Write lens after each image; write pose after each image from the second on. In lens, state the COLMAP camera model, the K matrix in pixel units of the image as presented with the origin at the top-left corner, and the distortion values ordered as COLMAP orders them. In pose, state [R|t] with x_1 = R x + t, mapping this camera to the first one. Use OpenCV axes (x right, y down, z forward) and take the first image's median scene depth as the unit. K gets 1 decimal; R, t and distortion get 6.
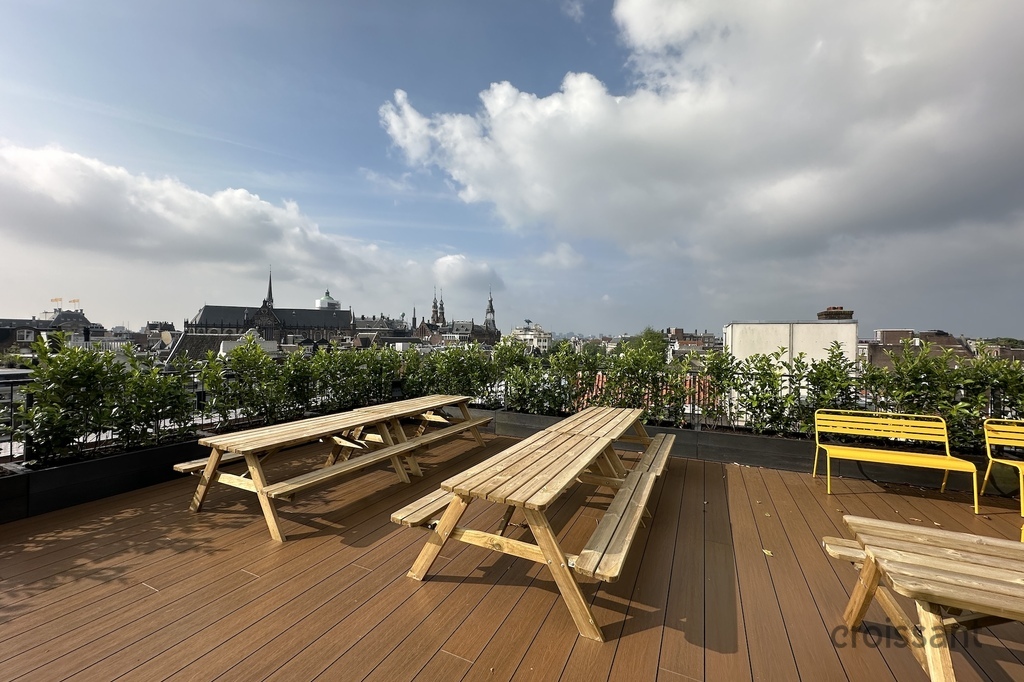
lens RADIAL K [[409.5, 0, 517.7], [0, 409.5, 335.4], [0, 0, 1]] dist [-0.009011, -0.000123]
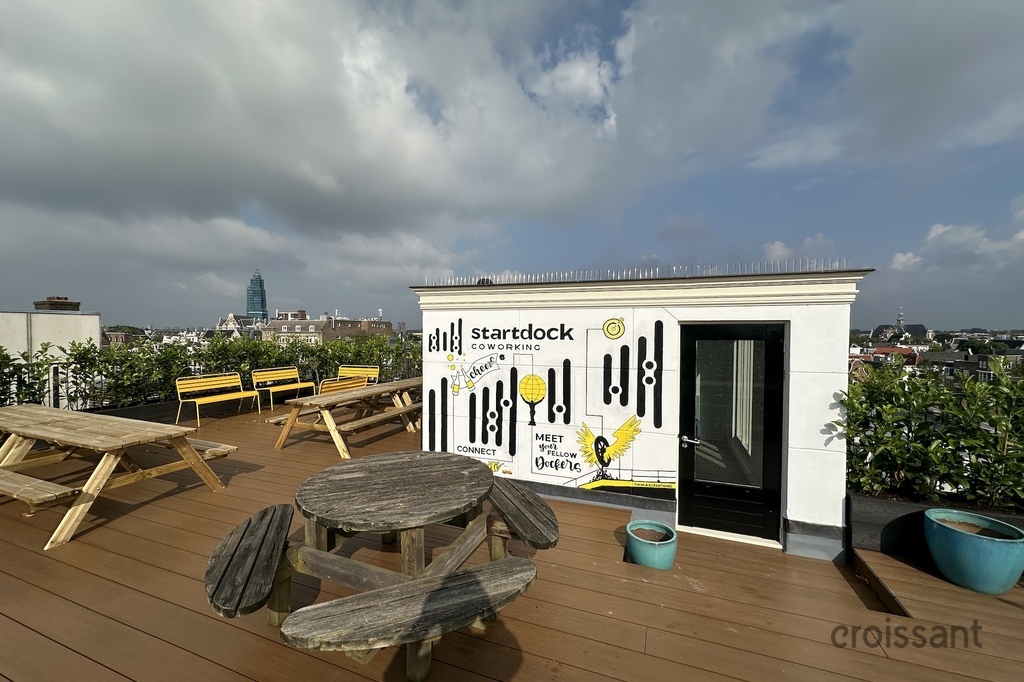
lens RADIAL K [[409.5, 0, 512.8], [0, 409.5, 338.2], [0, 0, 1]] dist [-0.009011, -0.000123]
pose [[-0.073333, -0.030280, 0.996848, -0.900317], [-0.006659, 0.999532, 0.029871, -0.018290], [-0.997285, -0.004448, -0.073500, -0.115293]]
